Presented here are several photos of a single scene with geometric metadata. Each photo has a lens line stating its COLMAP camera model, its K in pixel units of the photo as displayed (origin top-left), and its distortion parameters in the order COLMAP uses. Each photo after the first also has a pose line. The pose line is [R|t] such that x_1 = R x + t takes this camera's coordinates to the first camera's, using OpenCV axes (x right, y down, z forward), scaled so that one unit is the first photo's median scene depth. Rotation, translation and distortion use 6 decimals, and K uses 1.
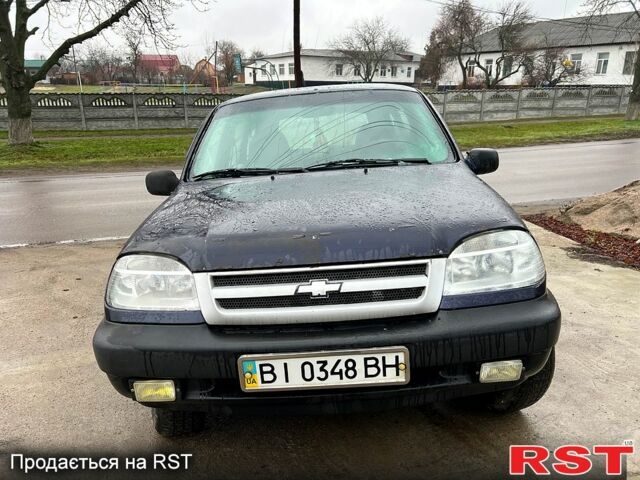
lens RADIAL K [[473.8, 0, 320.0], [0, 473.8, 240.0], [0, 0, 1]] dist [0.081198, -0.101328]
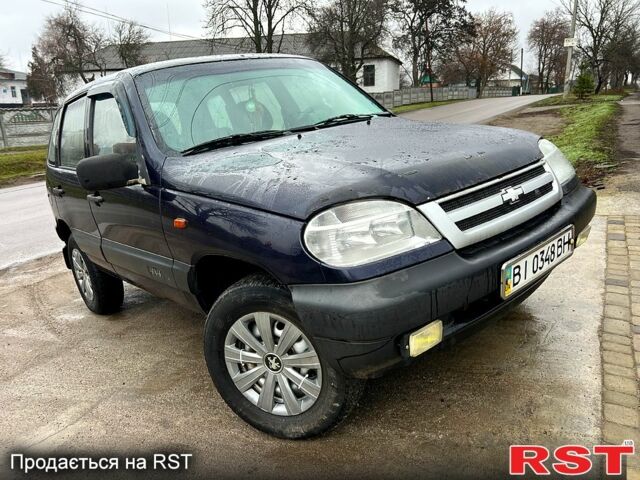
lens RADIAL K [[473.8, 0, 320.0], [0, 473.8, 240.0], [0, 0, 1]] dist [0.081198, -0.101328]
pose [[0.743615, -0.209021, 0.635096, -0.683485], [0.232888, 0.971367, 0.047012, 0.030914], [-0.626737, 0.112947, 0.771001, 0.273535]]
